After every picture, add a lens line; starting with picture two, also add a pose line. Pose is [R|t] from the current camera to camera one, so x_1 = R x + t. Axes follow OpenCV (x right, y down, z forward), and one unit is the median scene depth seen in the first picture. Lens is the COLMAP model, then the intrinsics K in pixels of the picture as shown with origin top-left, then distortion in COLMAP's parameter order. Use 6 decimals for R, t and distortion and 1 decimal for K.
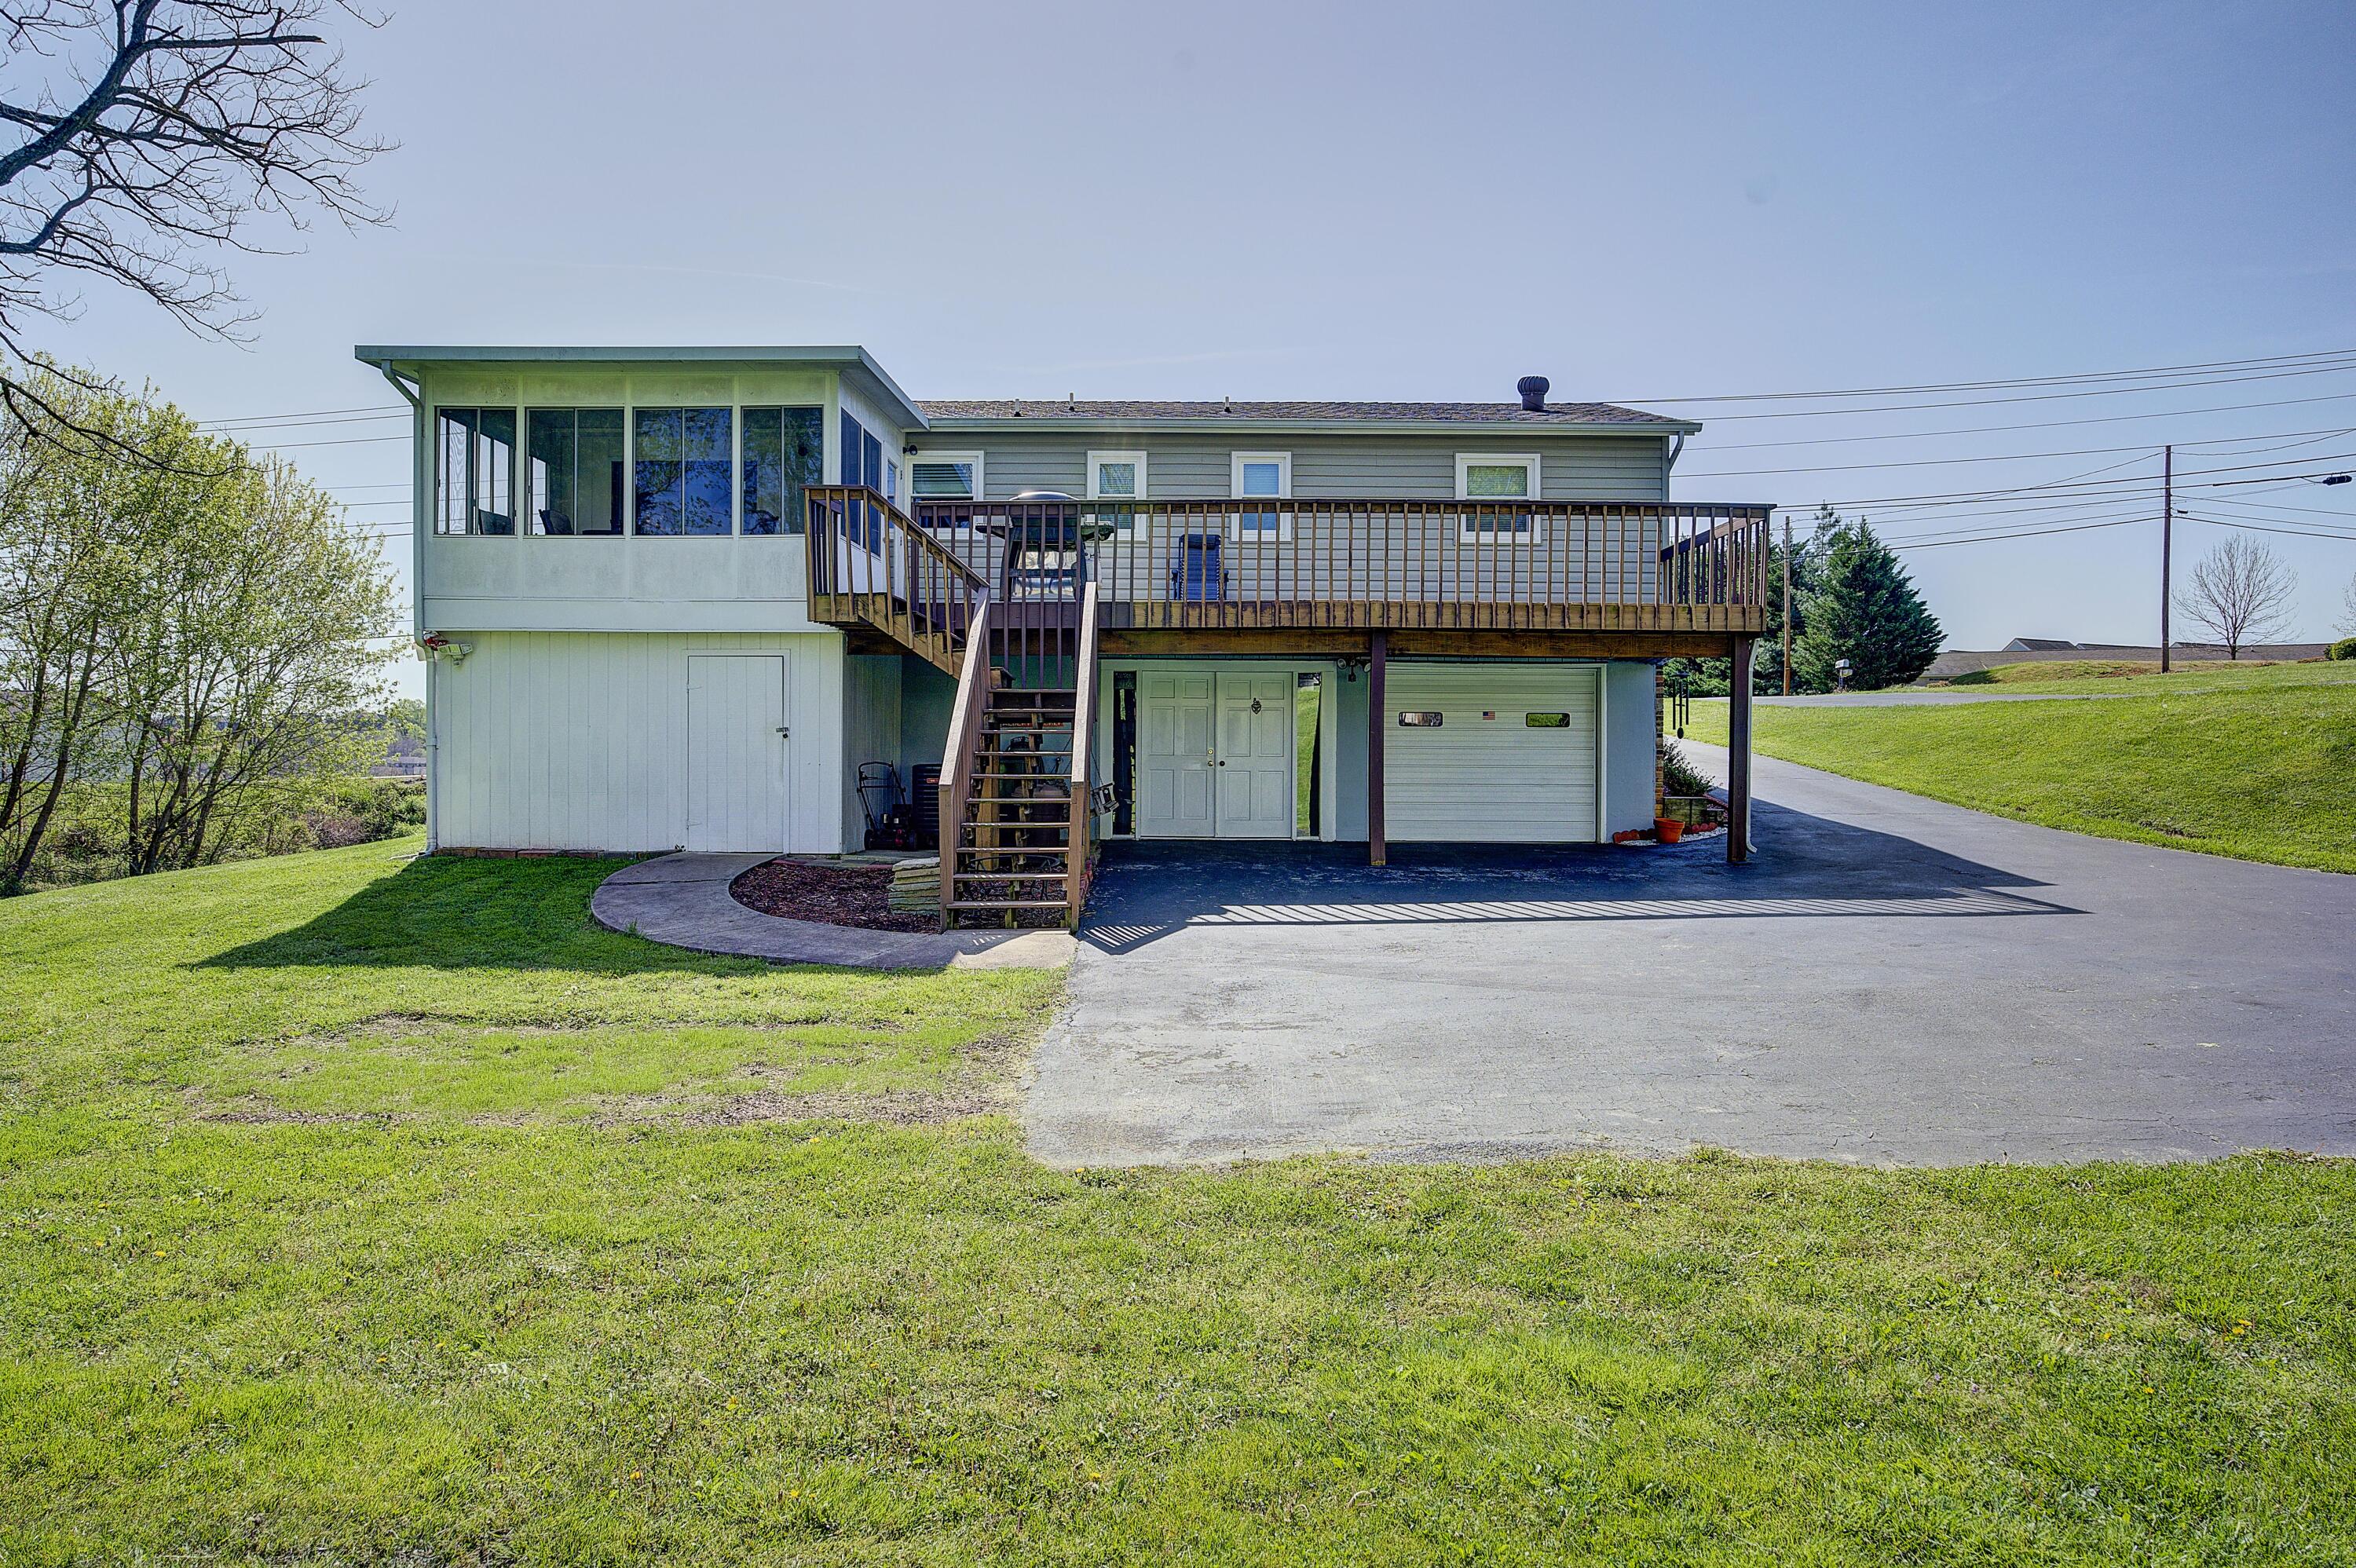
lens RADIAL K [[1414.9, 0, 1178.0], [0, 1414.9, 784.0], [0, 0, 1]] dist [-0.040348, 0.033069]
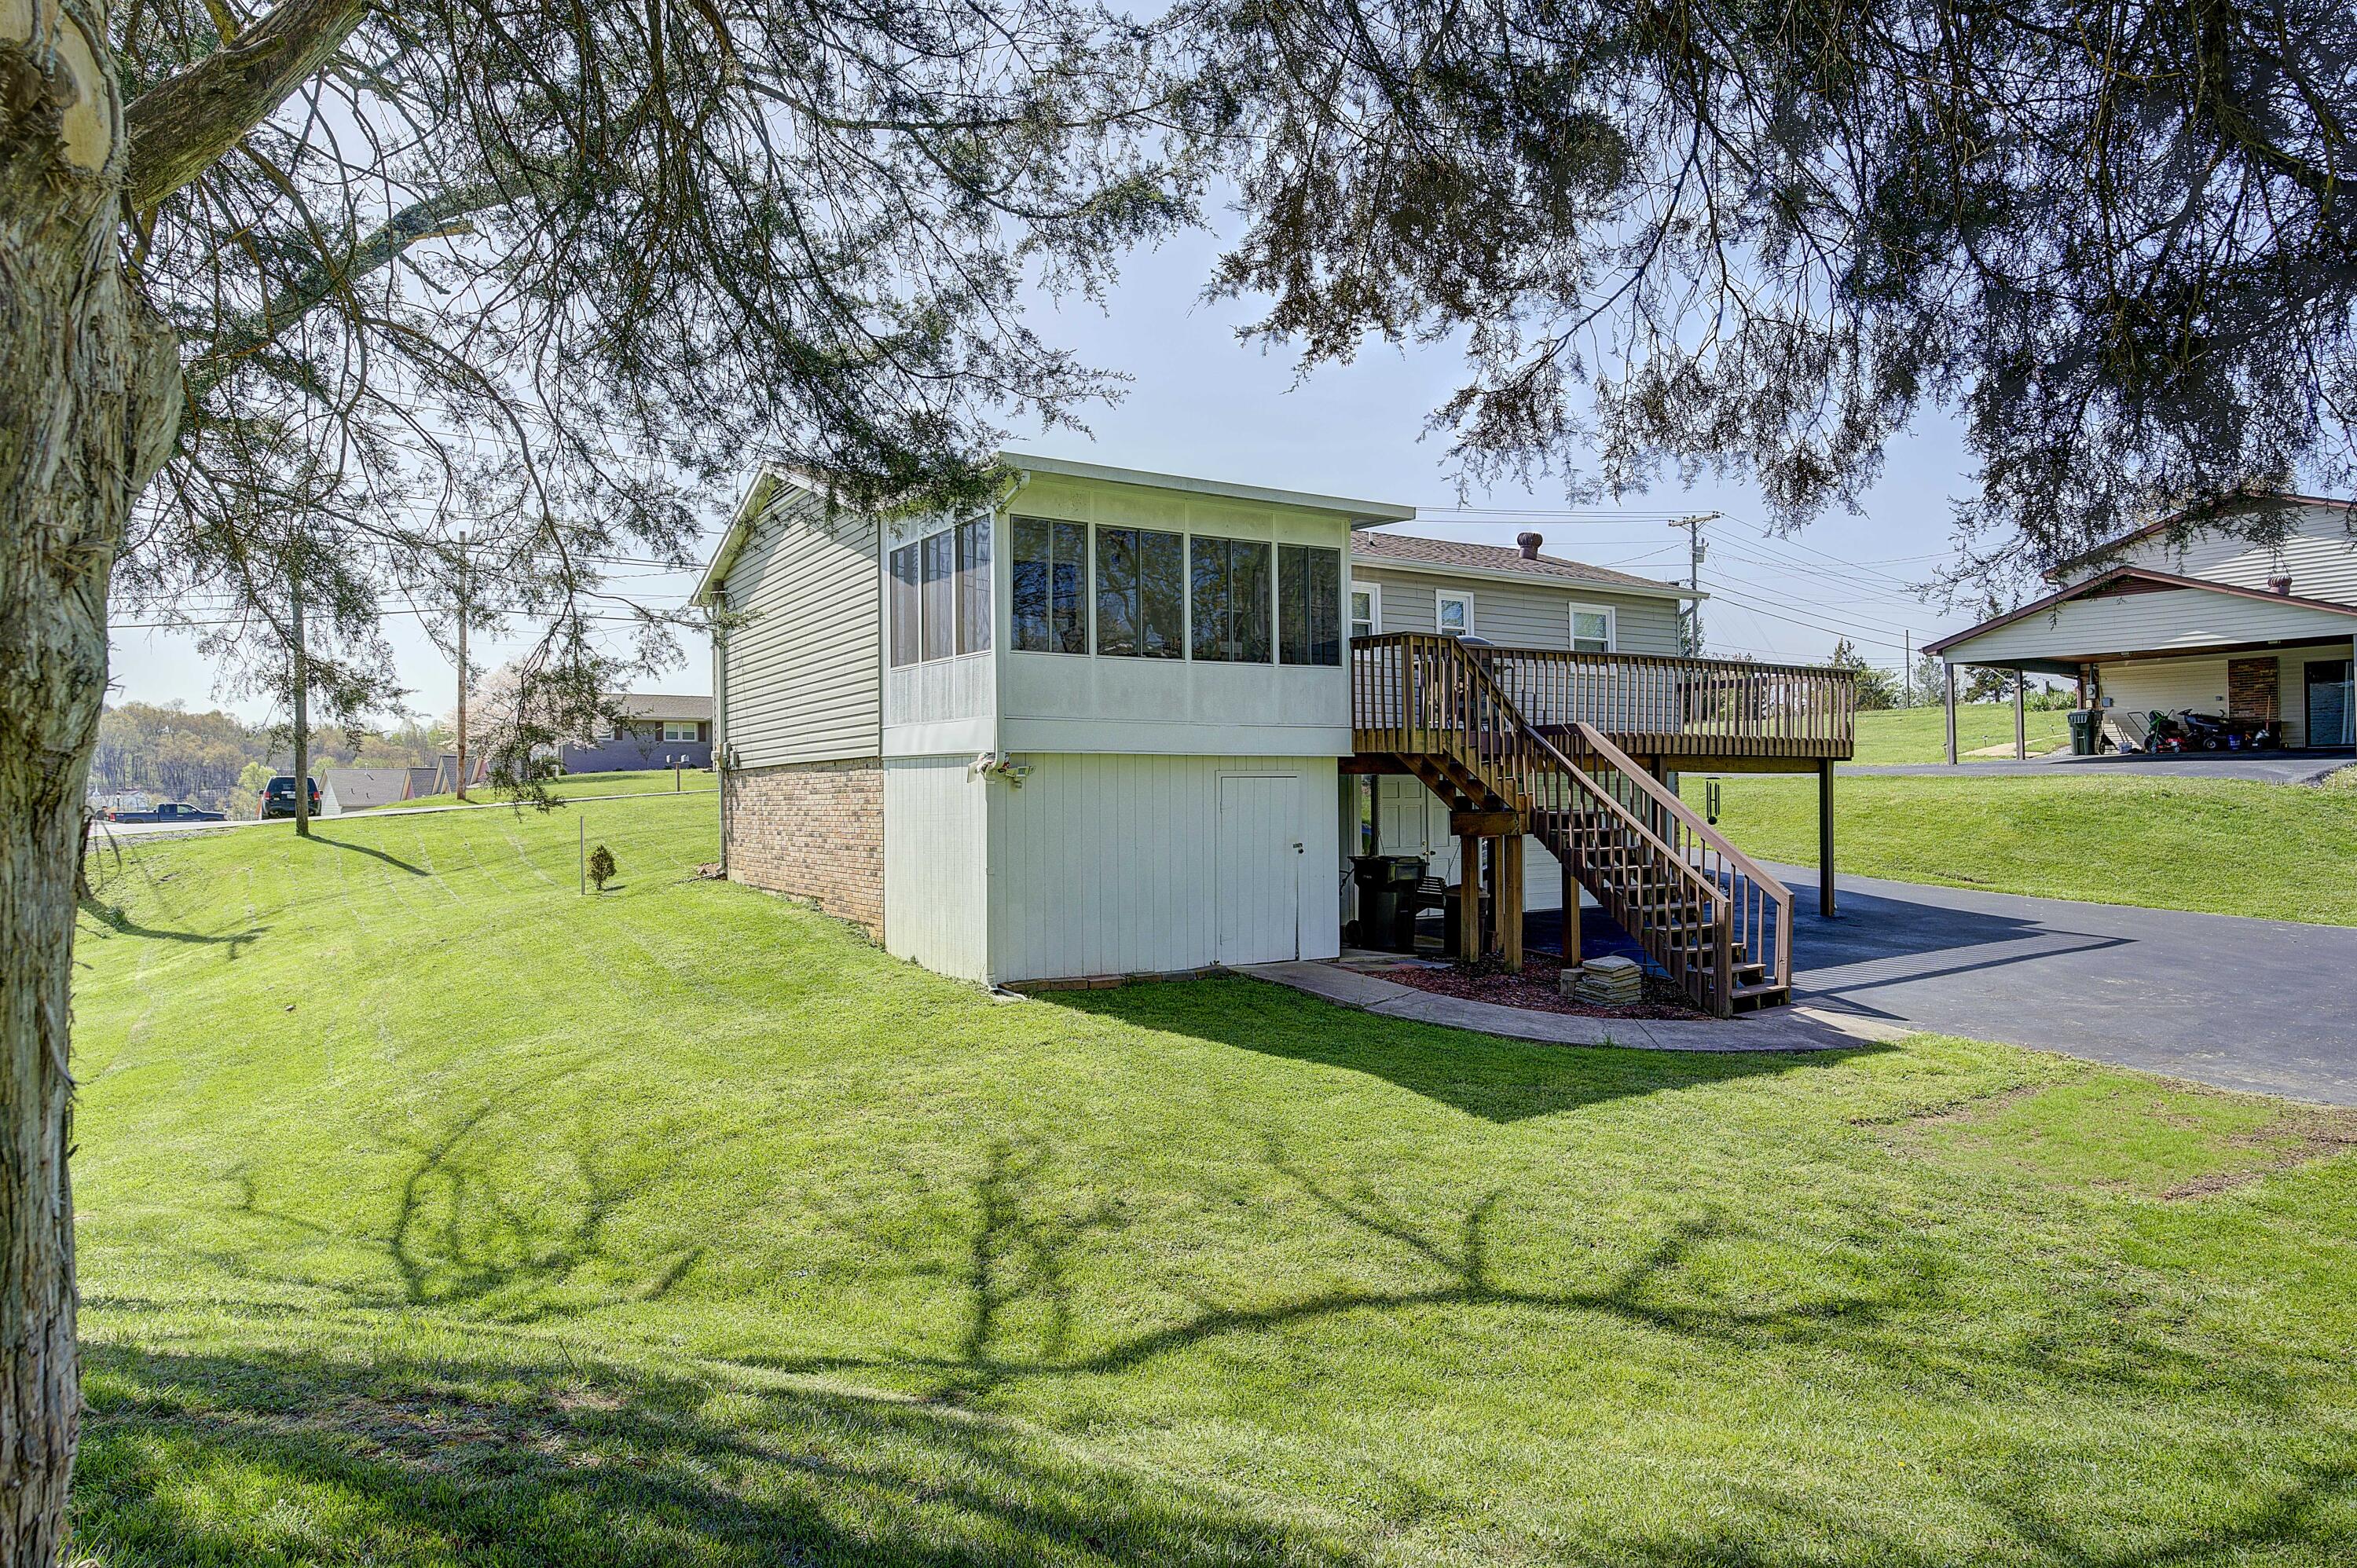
lens RADIAL K [[1415.5, 0, 1178.5], [0, 1415.5, 784.0], [0, 0, 1]] dist [-0.040348, 0.033069]
pose [[0.857253, -0.003071, 0.514886, -0.906802], [0.012739, 0.999803, -0.015247, -0.069834], [-0.514738, 0.019630, 0.857123, 0.125854]]
